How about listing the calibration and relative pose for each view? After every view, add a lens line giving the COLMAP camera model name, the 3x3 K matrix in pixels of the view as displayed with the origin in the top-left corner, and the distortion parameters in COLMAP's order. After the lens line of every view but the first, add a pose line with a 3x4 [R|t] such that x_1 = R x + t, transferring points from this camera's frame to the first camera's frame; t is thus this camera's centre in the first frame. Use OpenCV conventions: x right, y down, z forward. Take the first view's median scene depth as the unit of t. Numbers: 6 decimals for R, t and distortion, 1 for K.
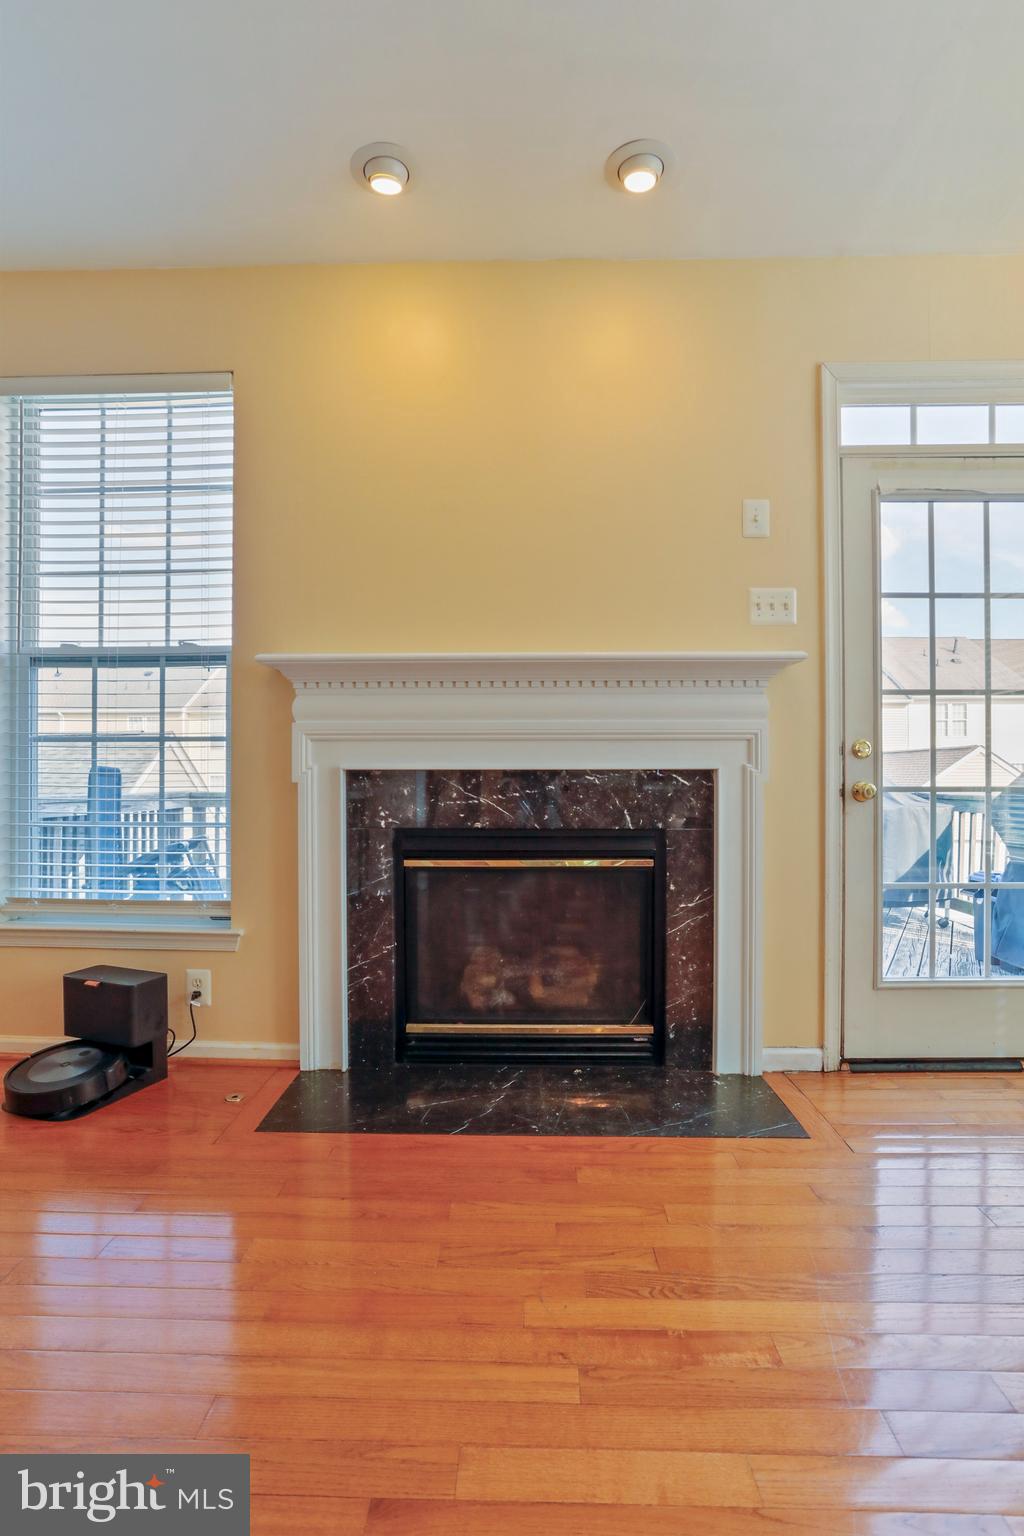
lens RADIAL K [[779.1, 0, 498.1], [0, 779.1, 773.8], [0, 0, 1]] dist [-0.048871, 0.019581]
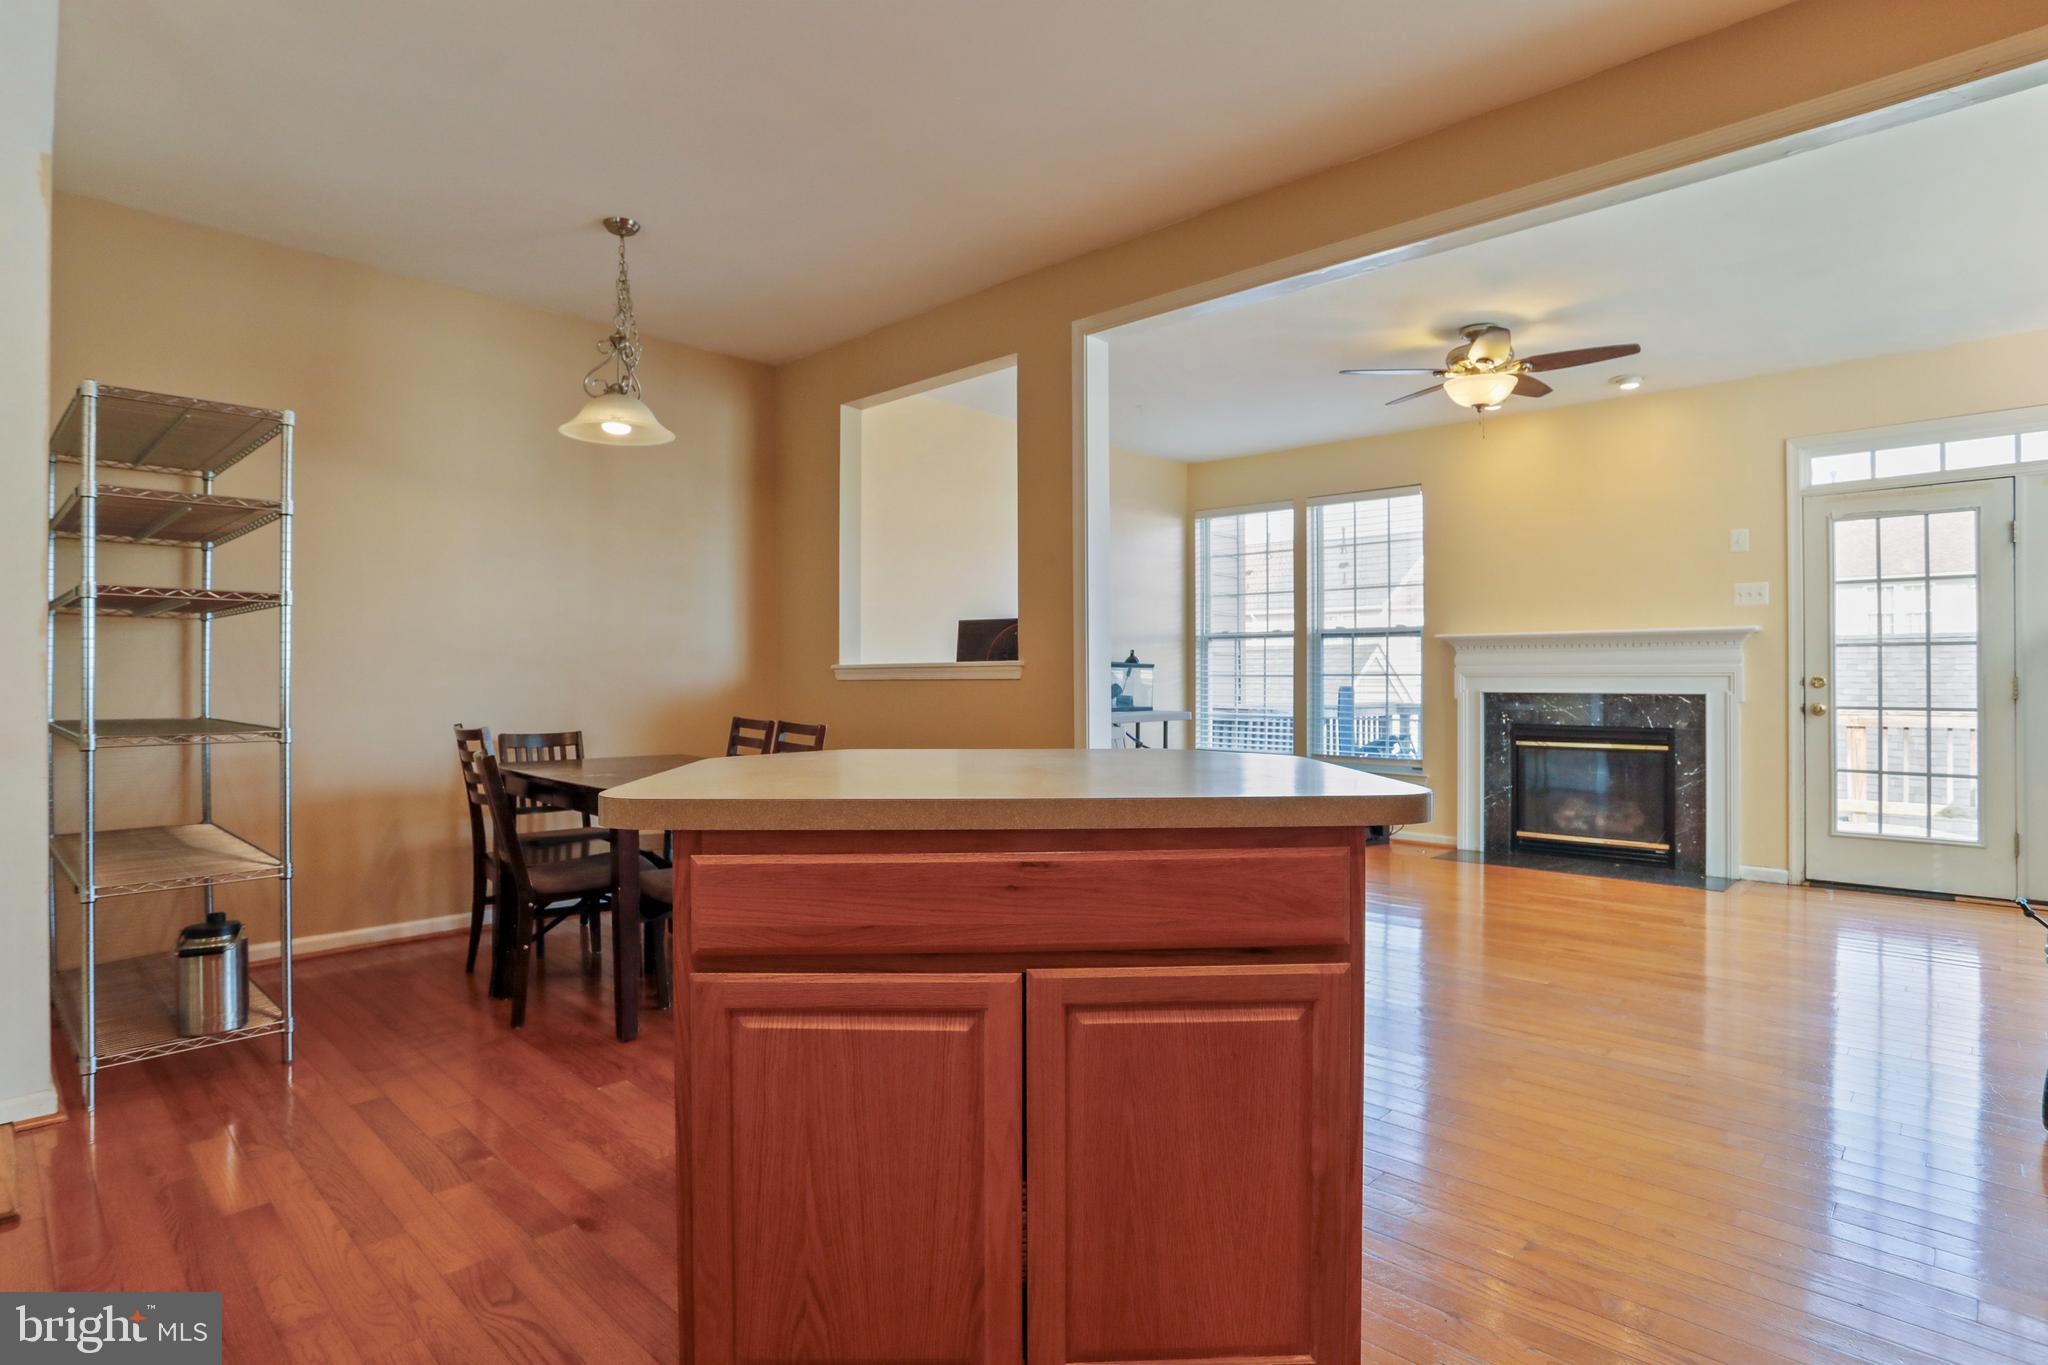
lens RADIAL K [[1038.8, 0, 1039.5], [0, 1038.8, 676.4], [0, 0, 1]] dist [-0.048871, 0.019581]
pose [[0.762088, -0.000605, -0.647473, 0.601811], [0.002150, 0.999996, 0.001596, -0.050393], [0.647470, -0.002608, 0.762086, -1.603704]]
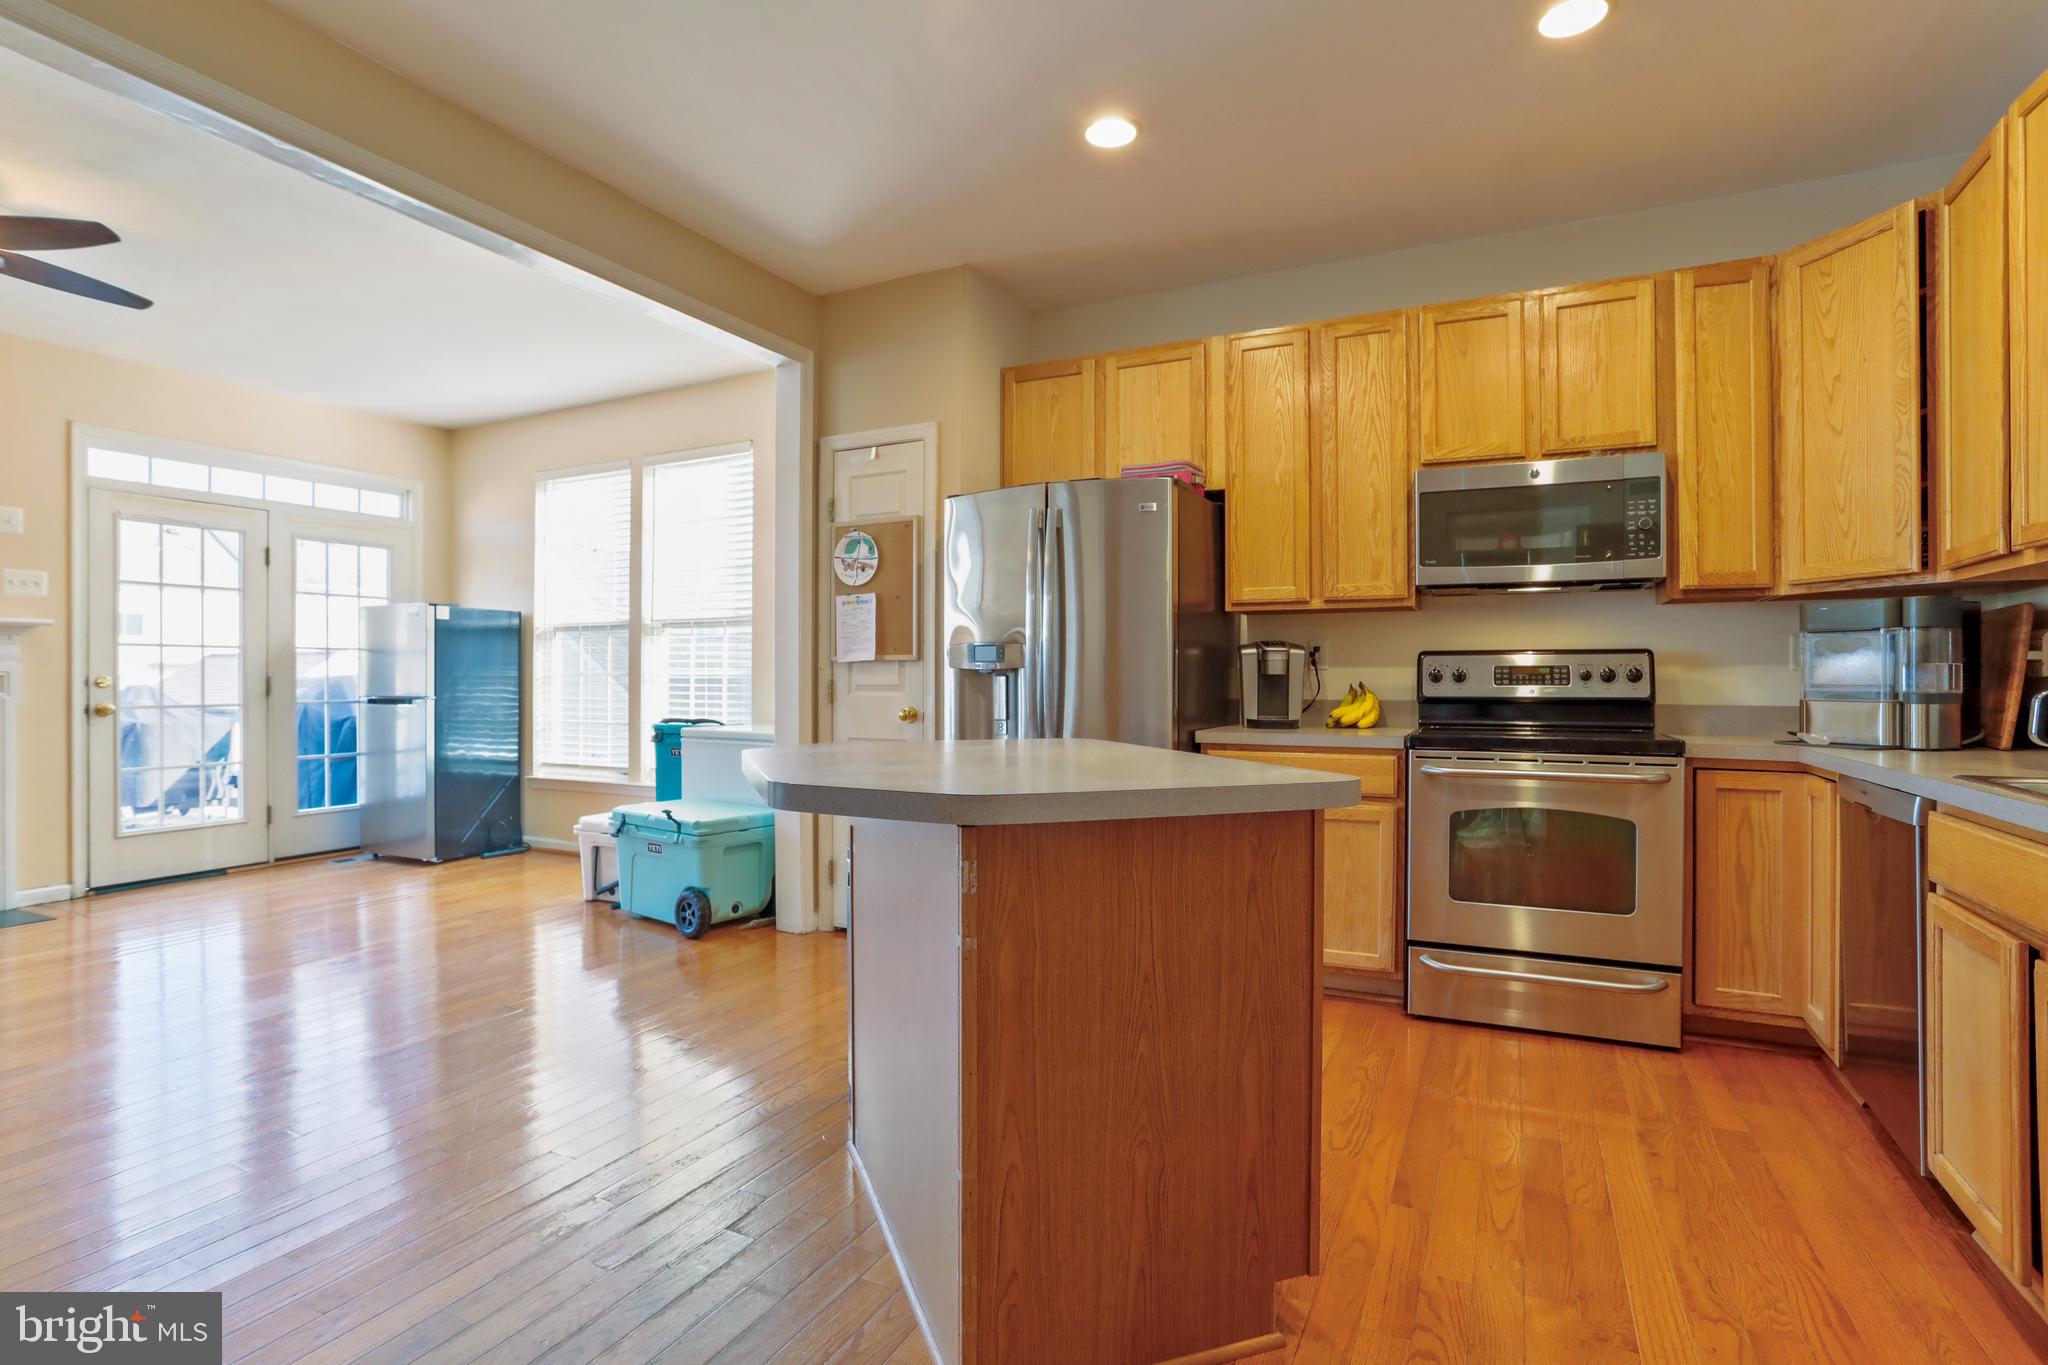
lens RADIAL K [[994.6, 0, 1038.4], [0, 994.6, 675.5], [0, 0, 1]] dist [-0.041178, 0.018253]
pose [[0.389399, -0.000396, 0.921069, -0.577385], [-0.001778, 0.999998, 0.001181, -0.050381], [-0.921068, -0.002098, 0.389397, -1.447847]]
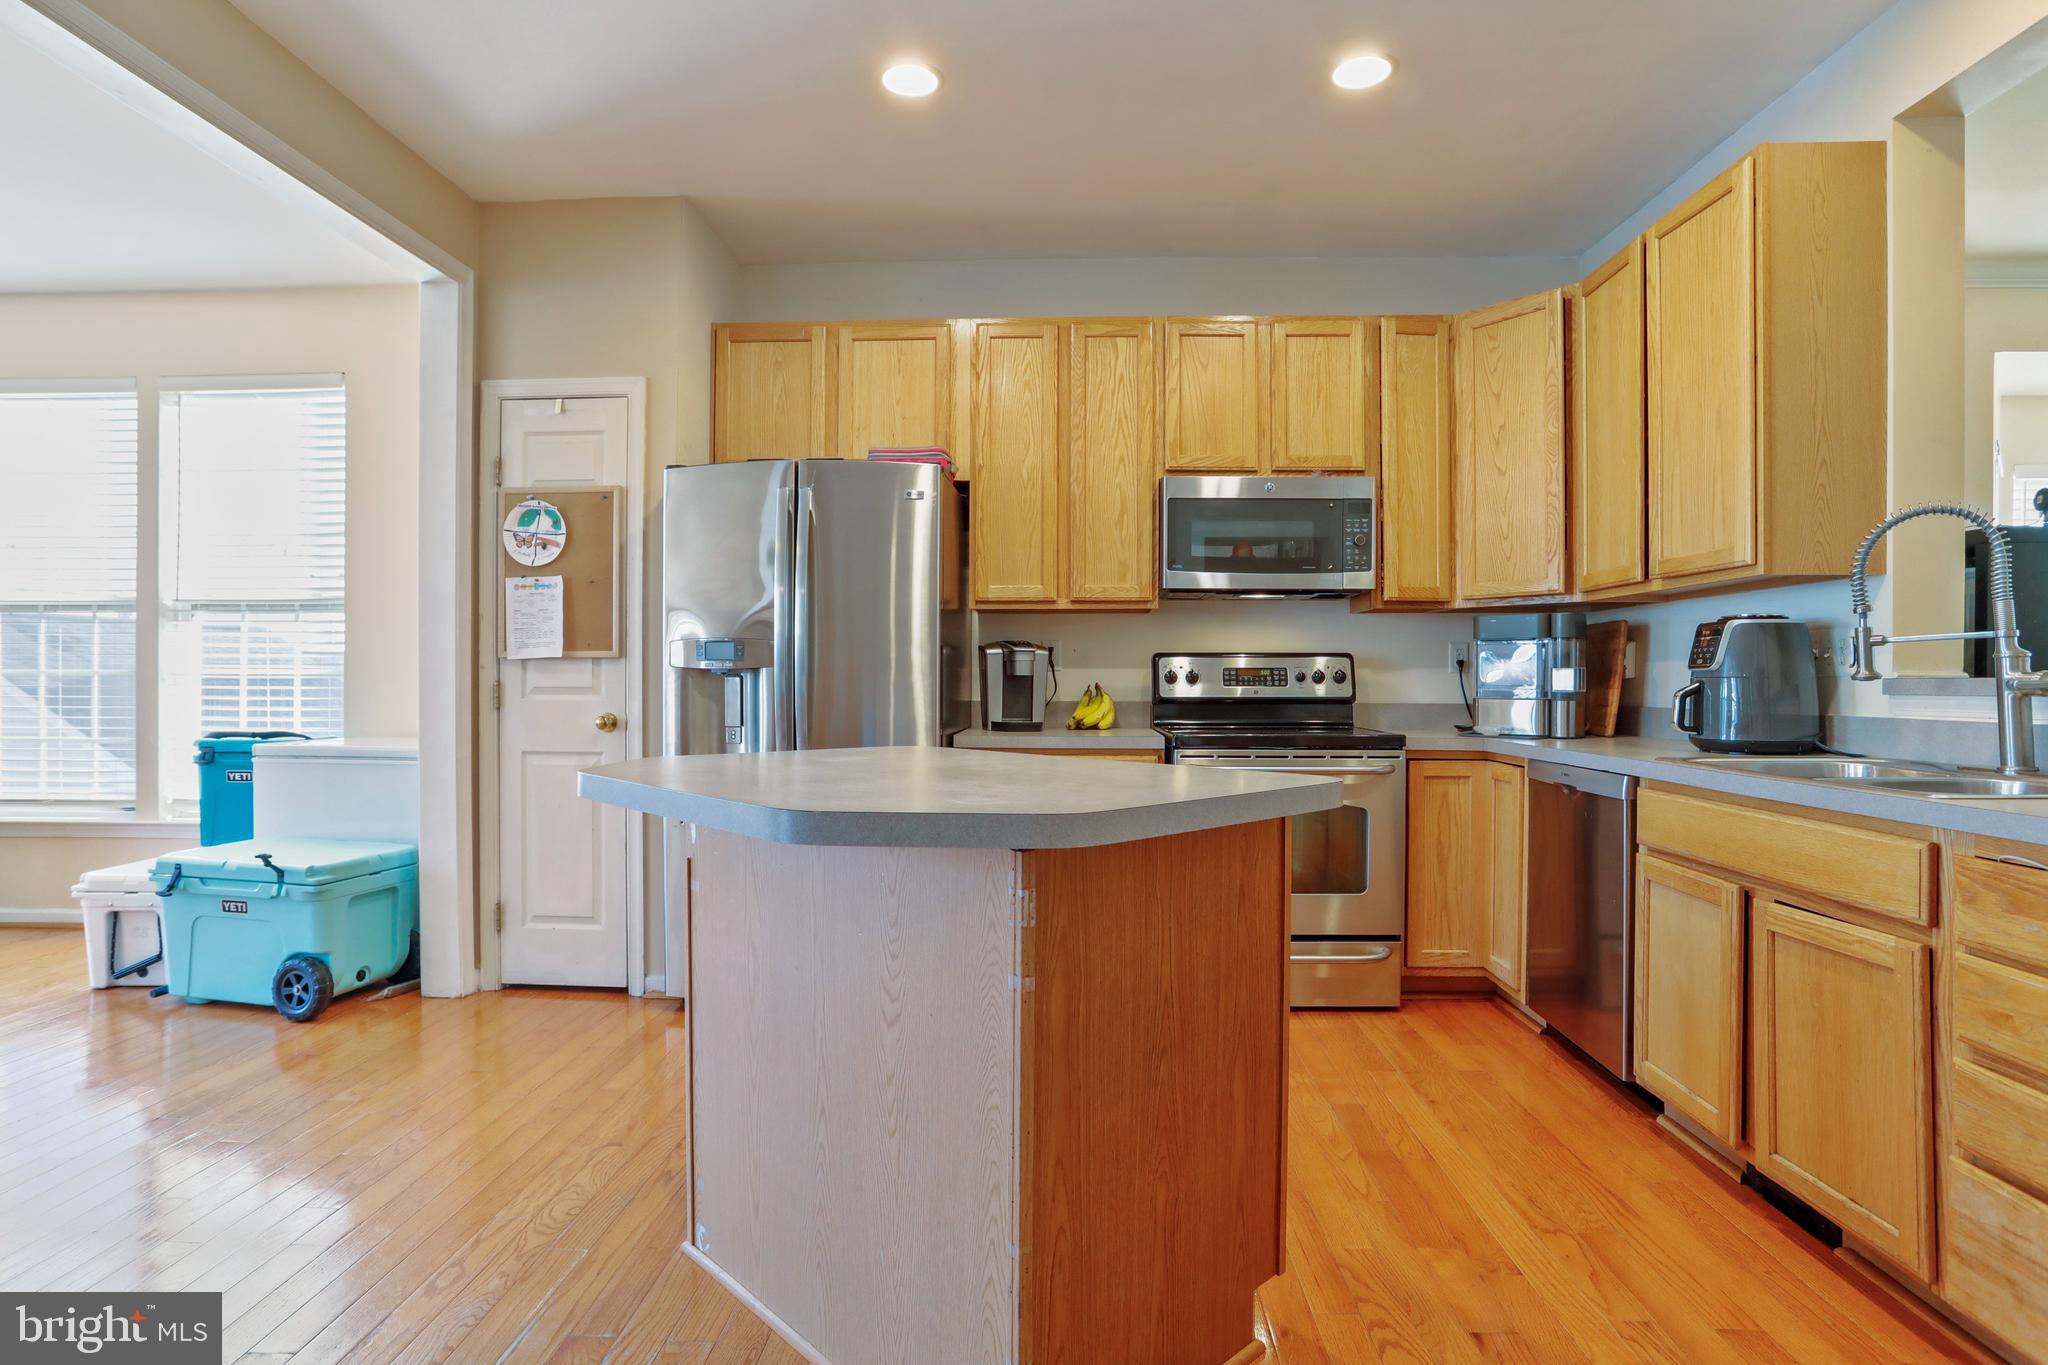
lens RADIAL K [[1038.8, 0, 1034.3], [0, 1038.8, 686.4], [0, 0, 1]] dist [-0.048871, 0.019581]
pose [[-0.016029, -0.009657, 0.999825, -0.582498], [-0.004261, 0.999945, 0.009590, -0.049298], [-0.999862, -0.004107, -0.016069, -1.197142]]
